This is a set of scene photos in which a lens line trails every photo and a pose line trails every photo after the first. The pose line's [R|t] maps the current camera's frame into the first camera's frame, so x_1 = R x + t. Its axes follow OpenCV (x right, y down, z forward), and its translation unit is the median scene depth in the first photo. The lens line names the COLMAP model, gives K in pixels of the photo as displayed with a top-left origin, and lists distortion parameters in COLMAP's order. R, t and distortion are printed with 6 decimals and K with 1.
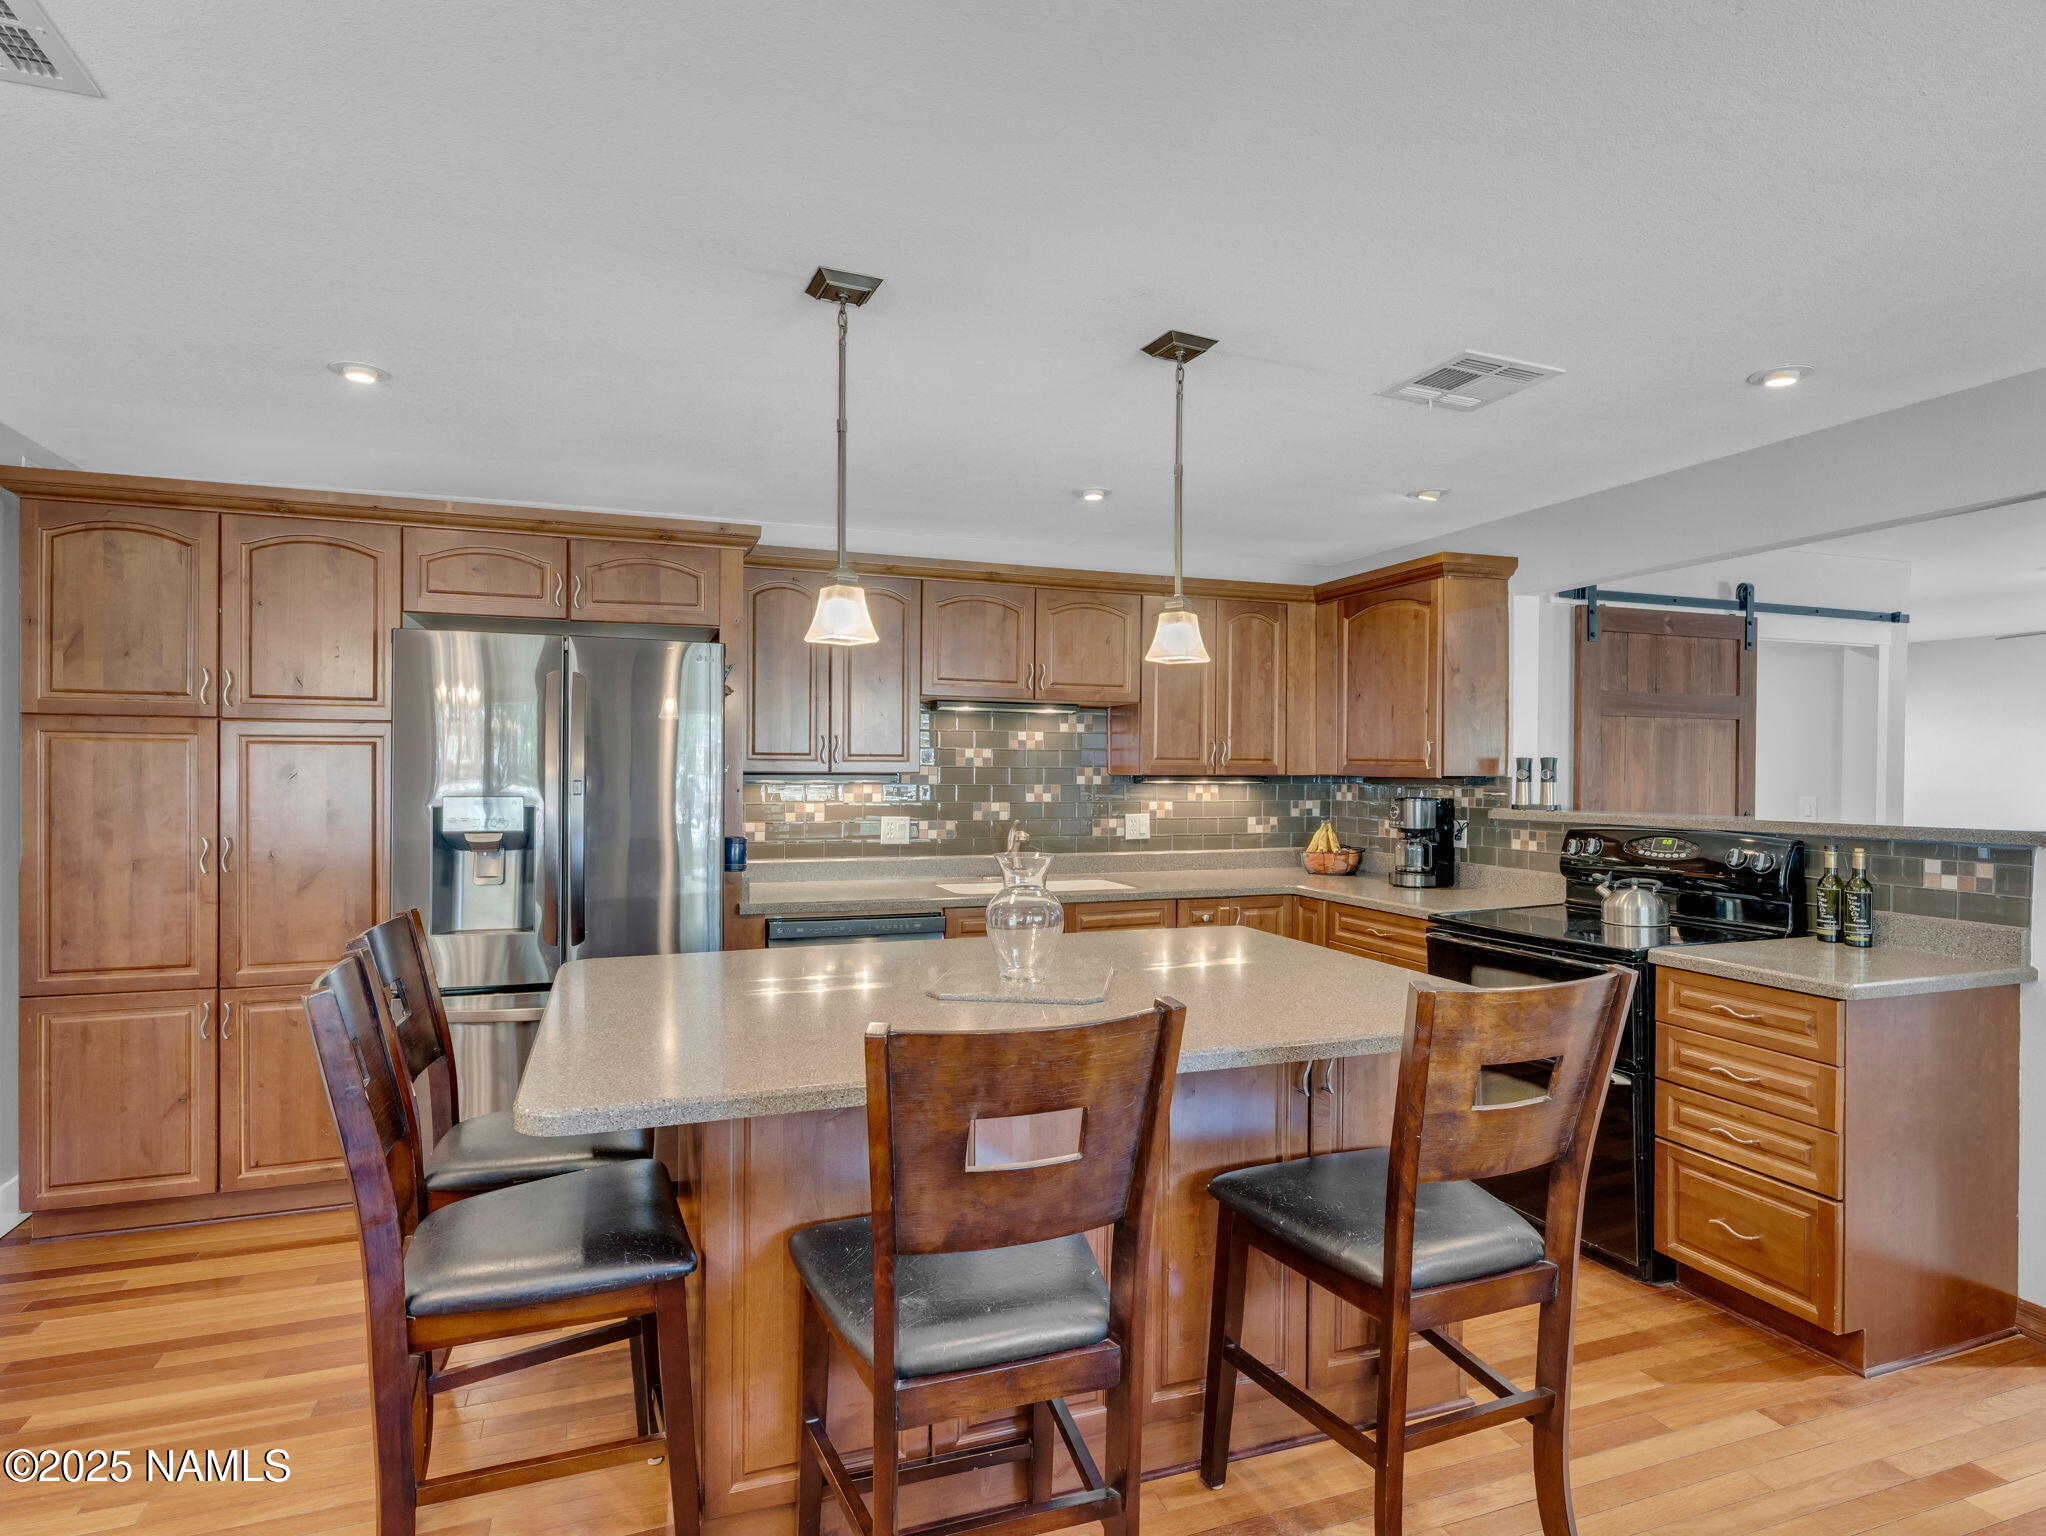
lens RADIAL K [[1168.2, 0, 1023.0], [0, 1168.2, 768.0], [0, 0, 1]] dist [-0.003778, -0.002804]
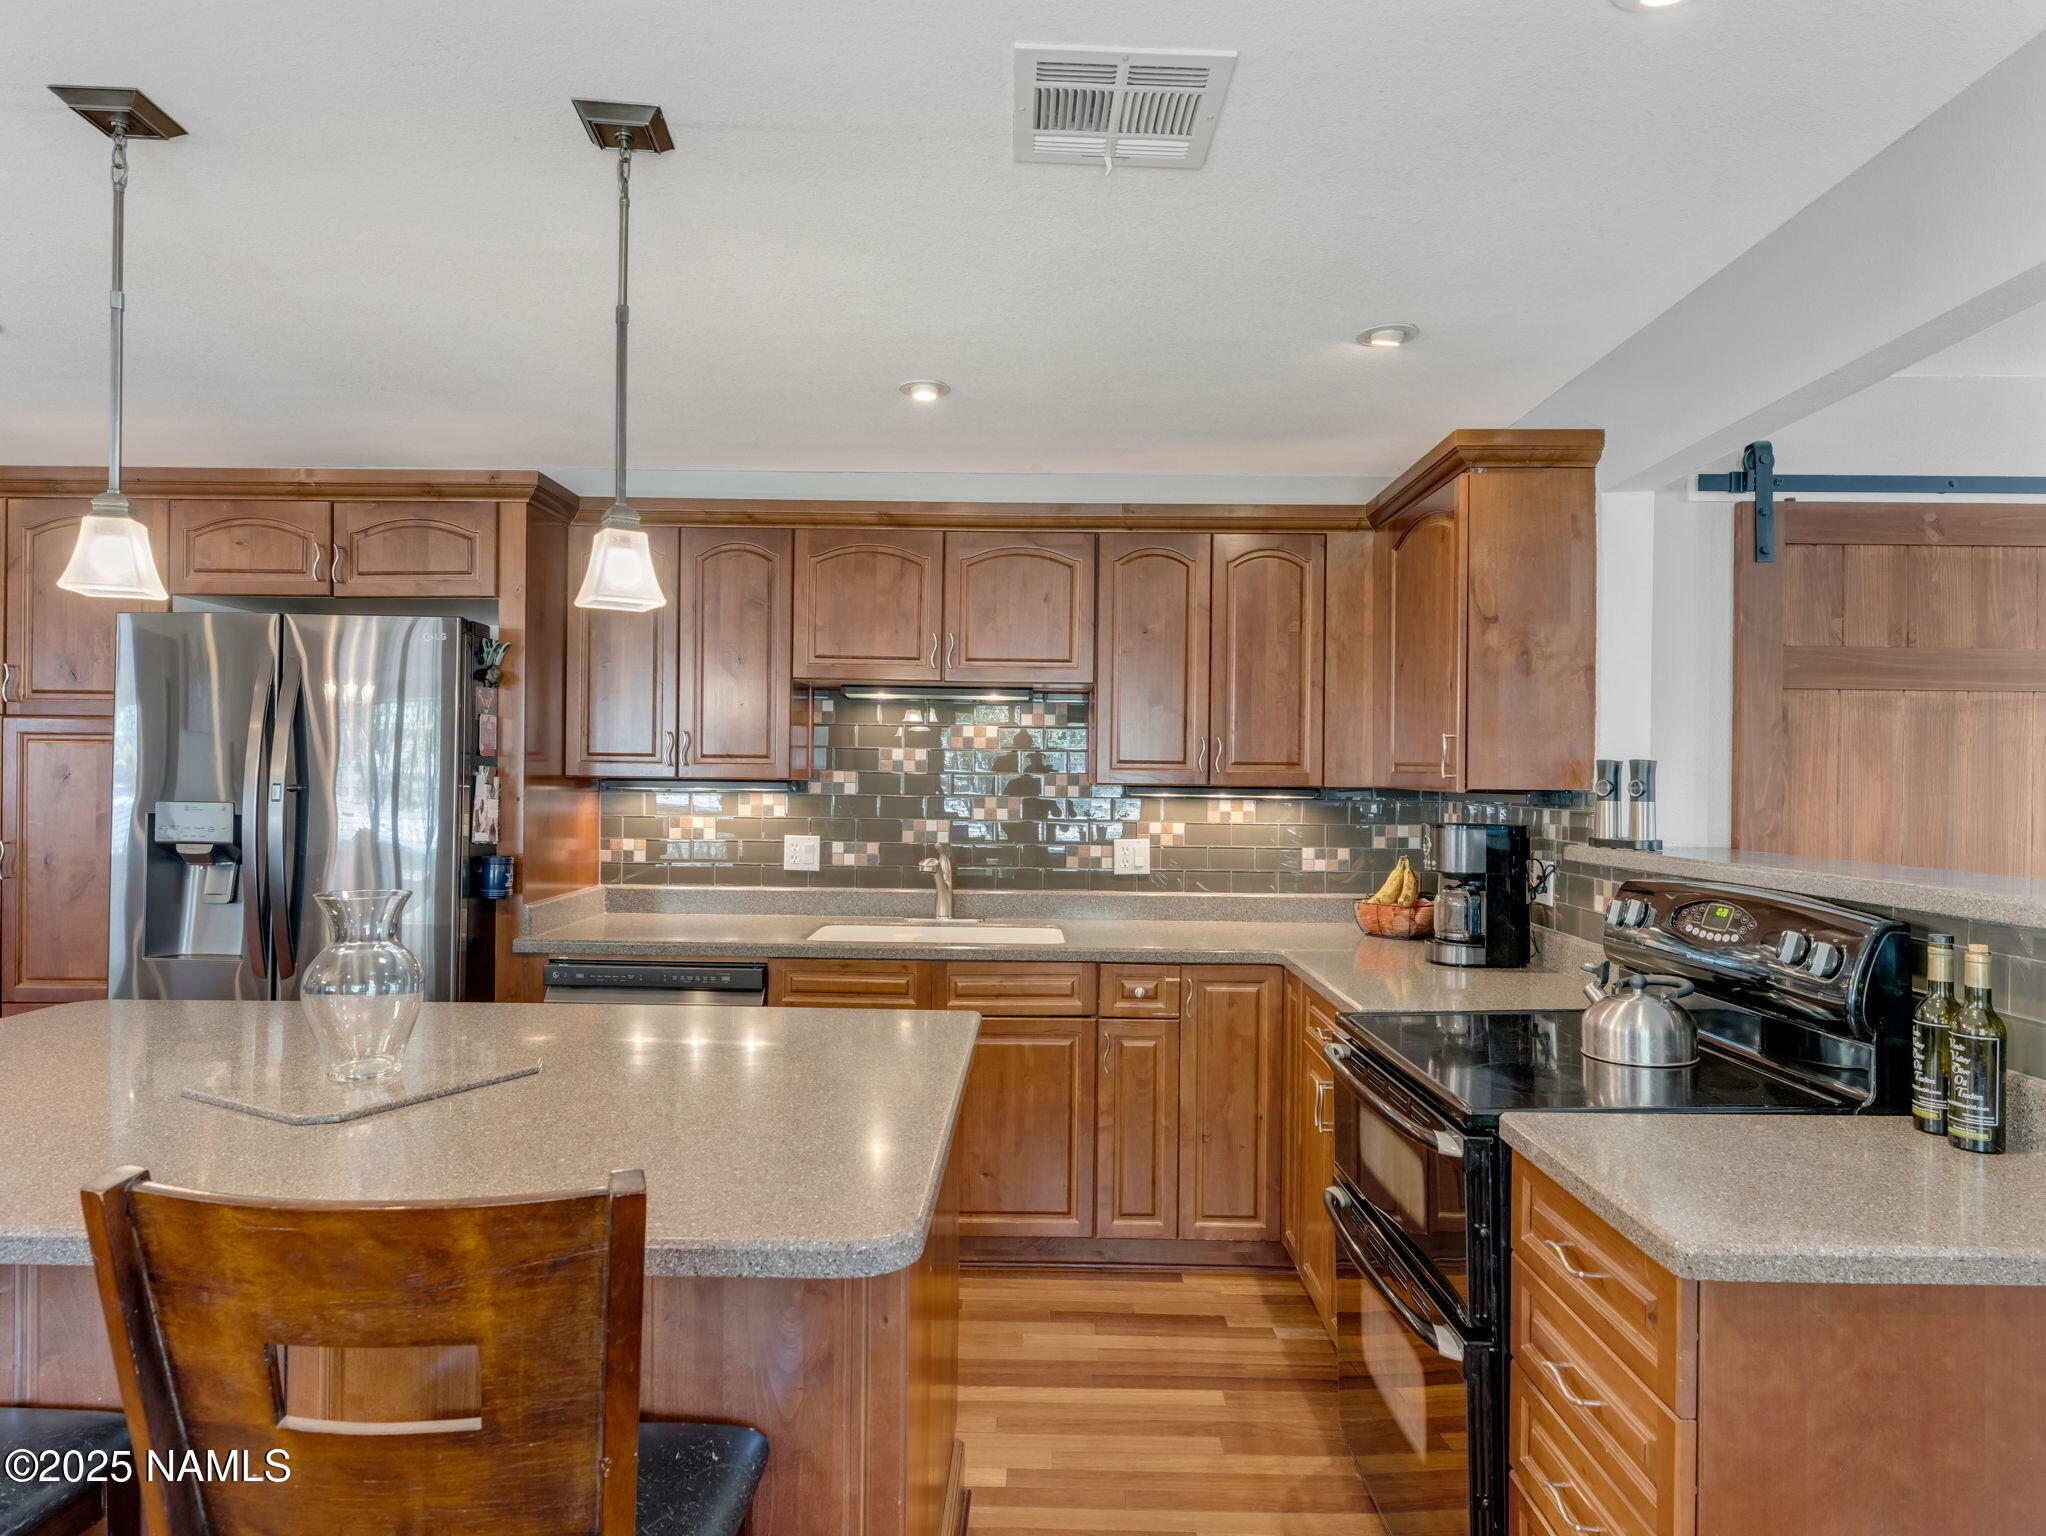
lens RADIAL K [[1336.3, 0, 1023.0], [0, 1336.3, 768.0], [0, 0, 1]] dist [-0.005974, 0.002258]
pose [[0.932293, 0.003772, -0.361684, 0.375895], [-0.006635, 0.999956, -0.006673, 0.001583], [0.361643, 0.008621, 0.932277, 0.236078]]
